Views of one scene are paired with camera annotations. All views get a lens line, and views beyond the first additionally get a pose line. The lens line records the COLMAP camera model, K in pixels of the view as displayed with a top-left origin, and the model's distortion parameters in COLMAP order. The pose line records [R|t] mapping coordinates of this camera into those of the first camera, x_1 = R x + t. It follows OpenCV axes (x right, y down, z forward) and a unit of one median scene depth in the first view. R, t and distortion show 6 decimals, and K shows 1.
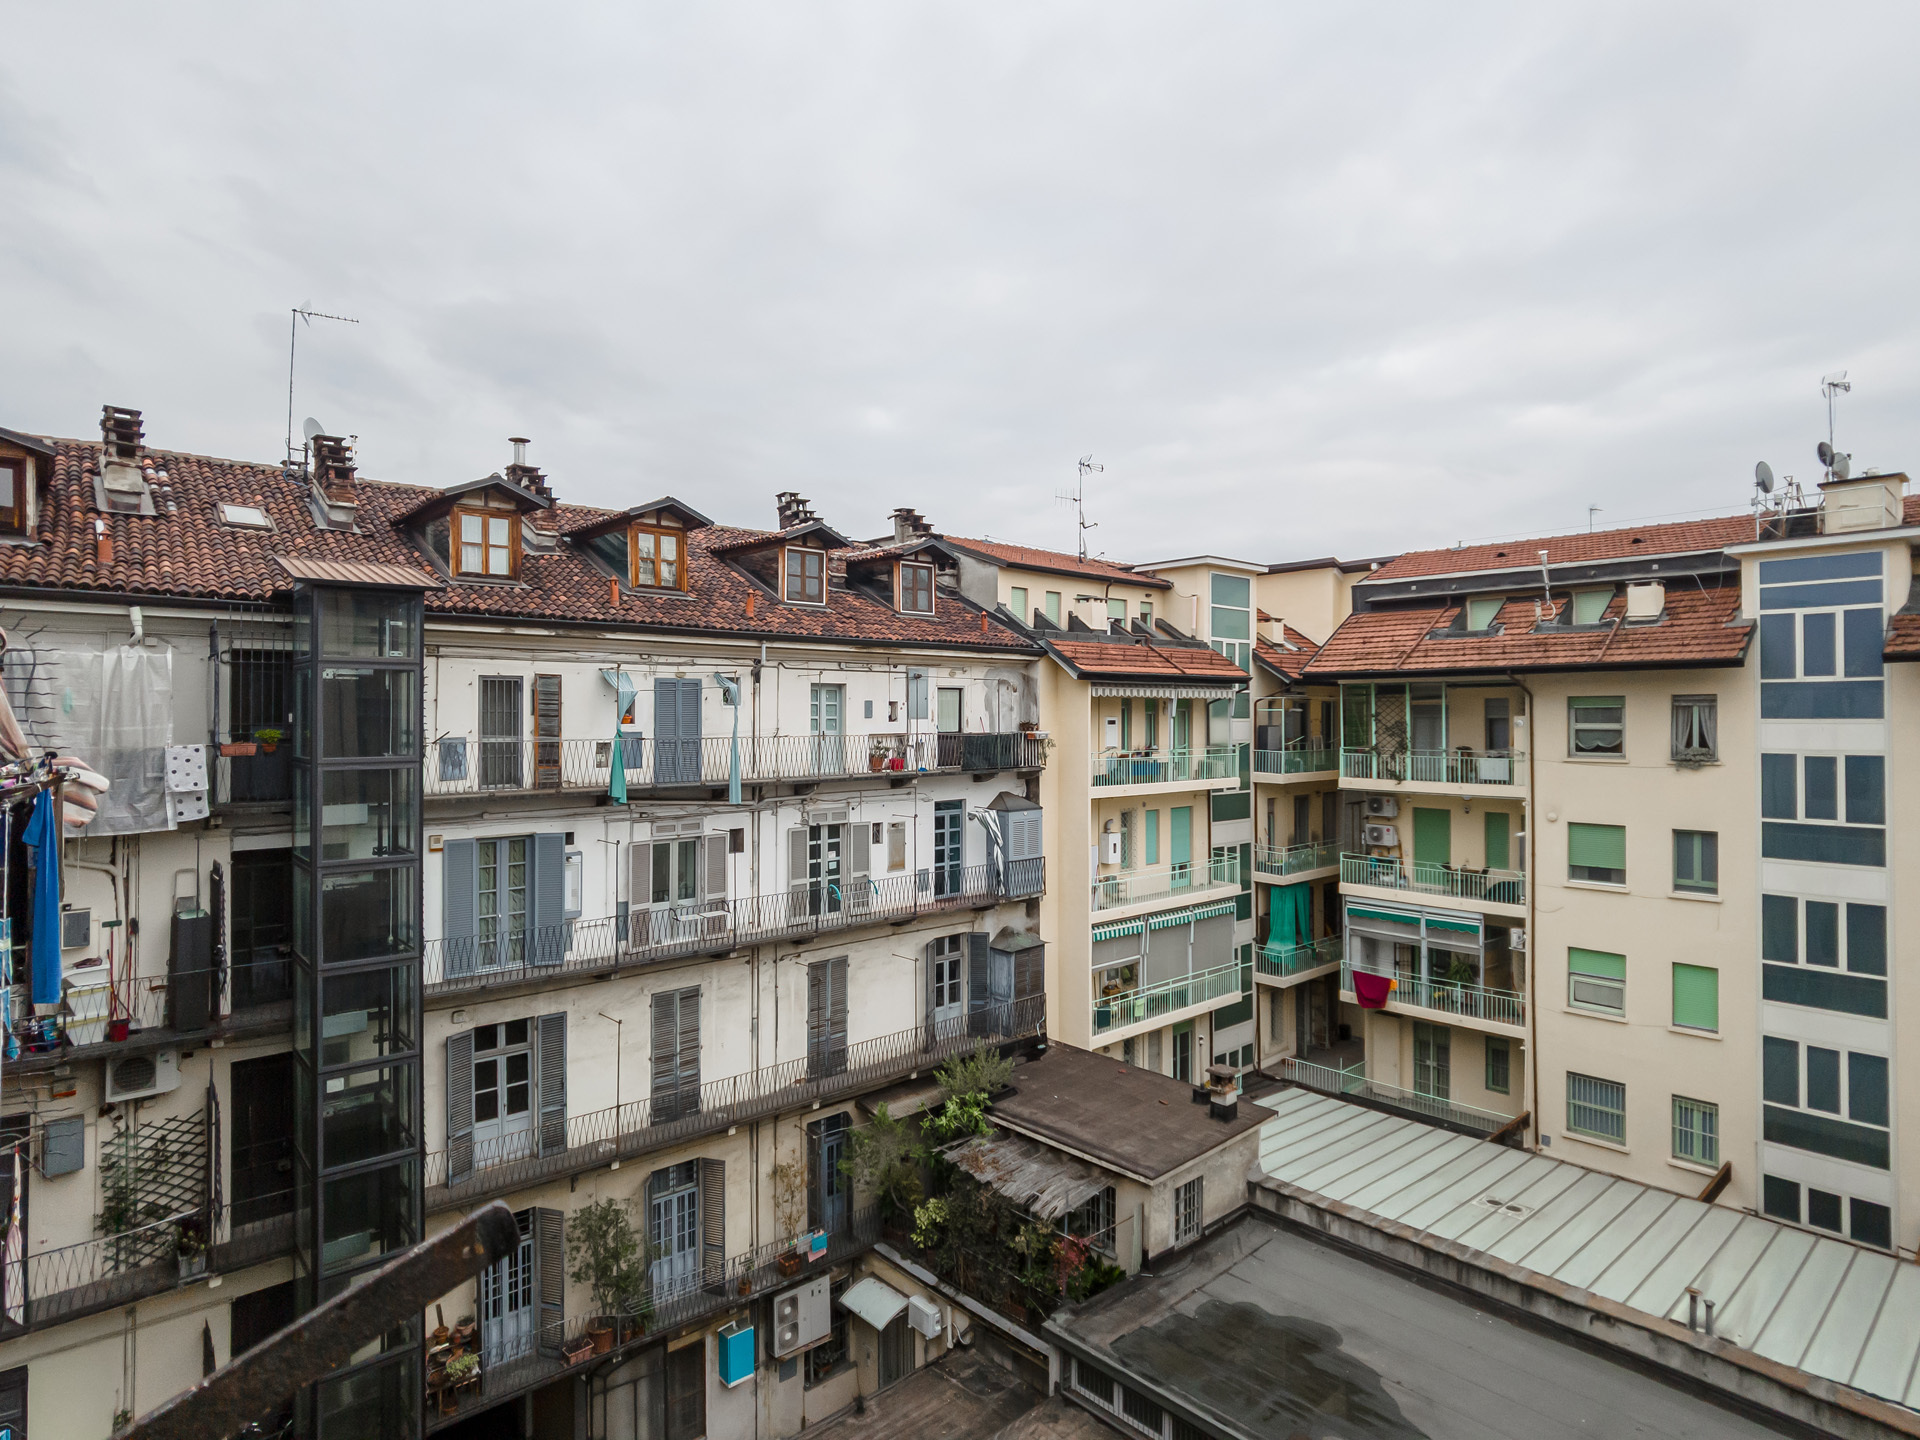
lens RADIAL K [[1030.4, 0, 954.4], [0, 1030.4, 717.3], [0, 0, 1]] dist [-0.045012, 0.019544]
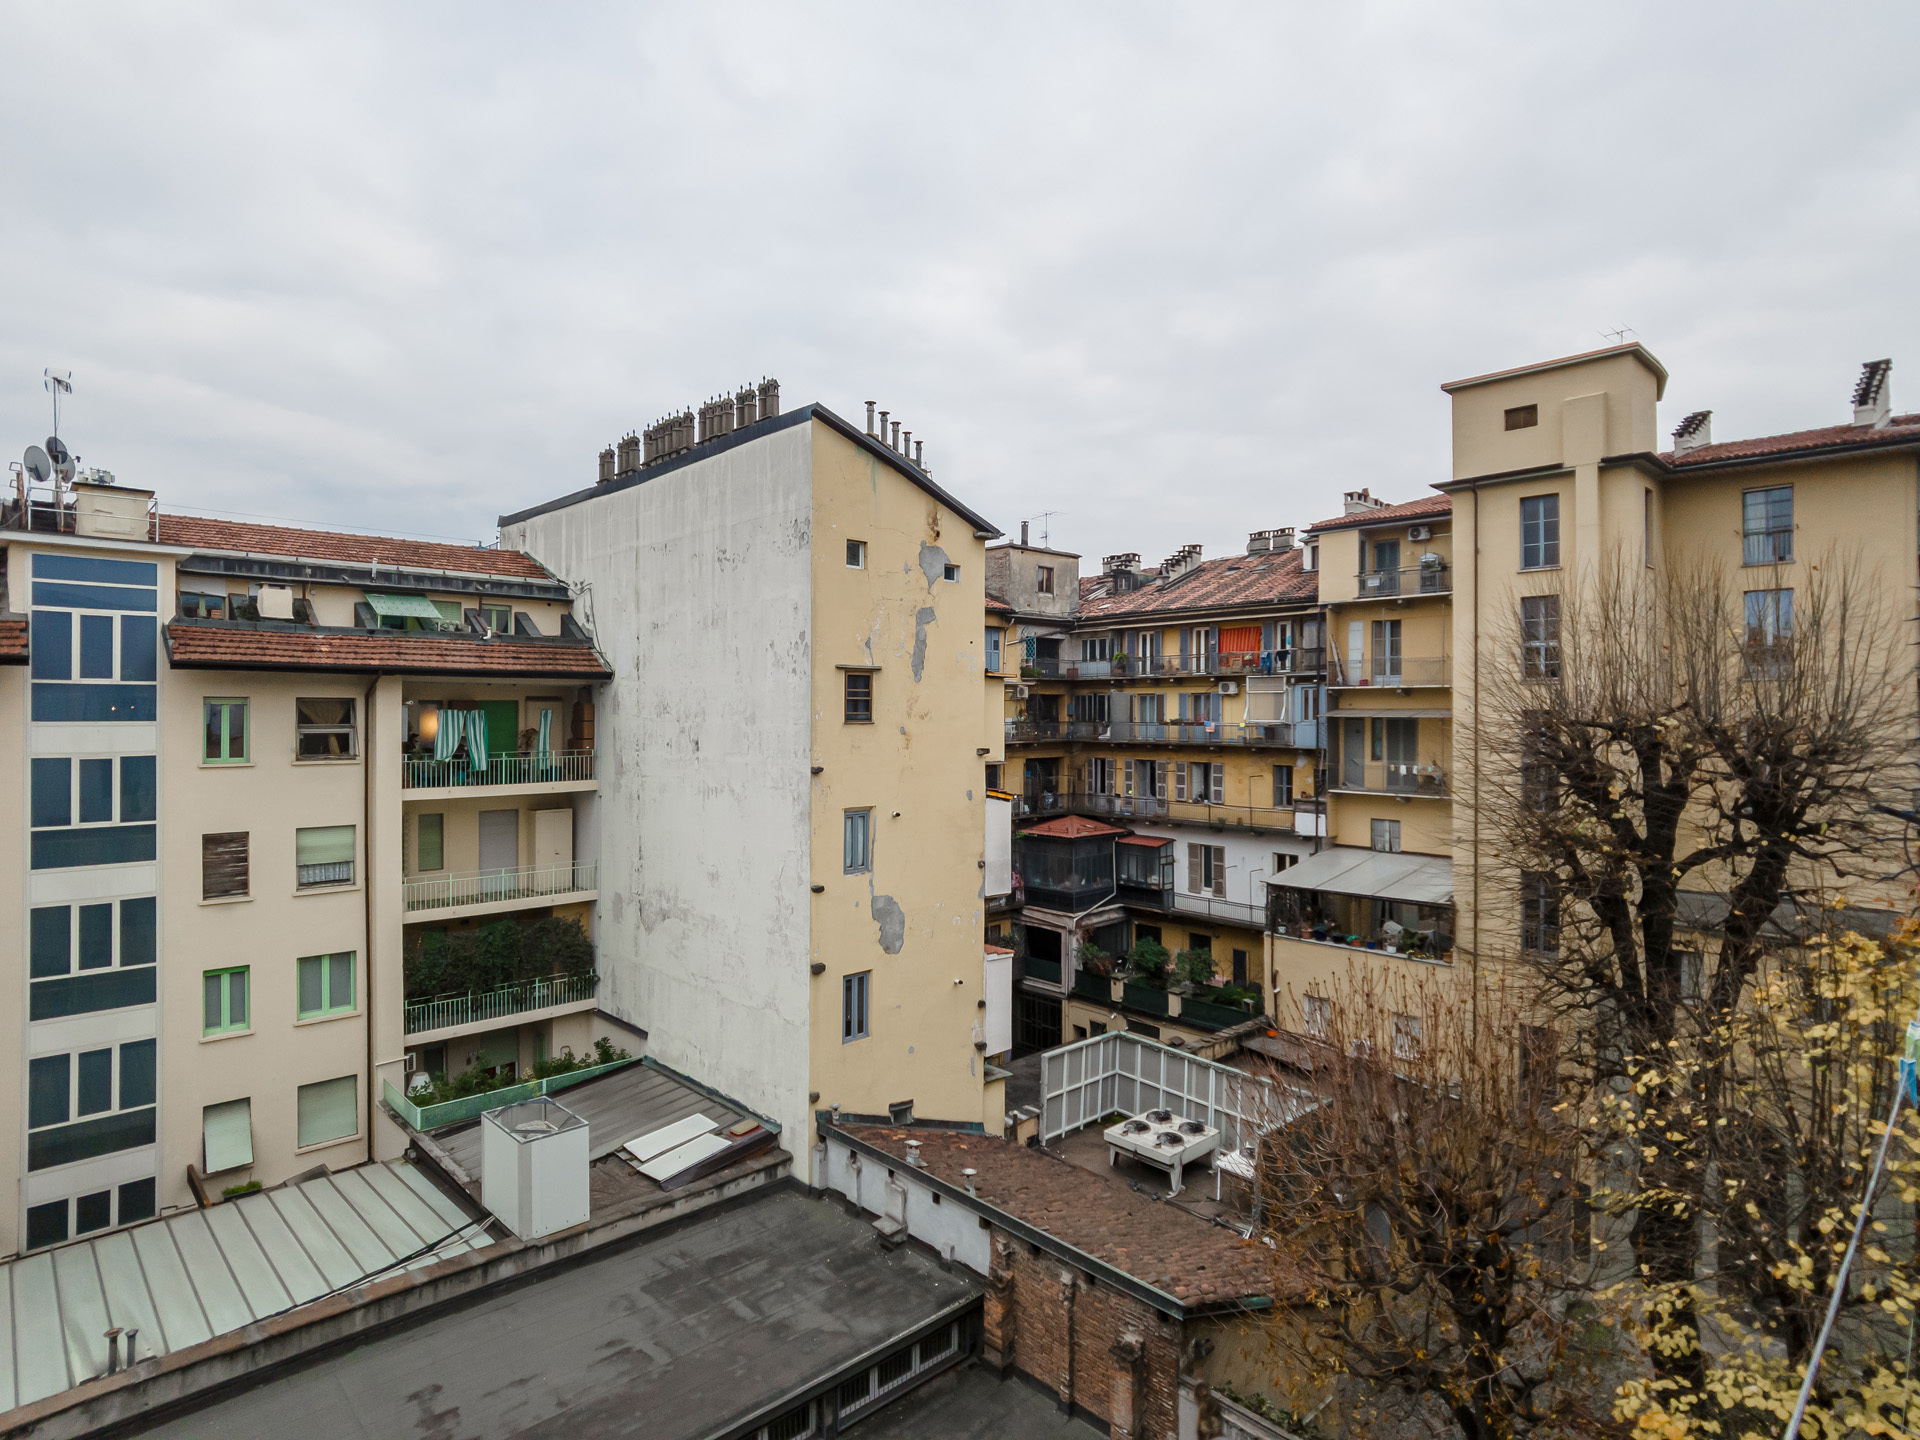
lens RADIAL K [[1030.4, 0, 954.4], [0, 1030.4, 717.3], [0, 0, 1]] dist [-0.045012, 0.019544]
pose [[-0.056143, 0.002495, 0.998420, -0.186552], [0.000407, 0.999997, -0.002476, 0.000507], [-0.998423, 0.000267, -0.056144, 0.205329]]
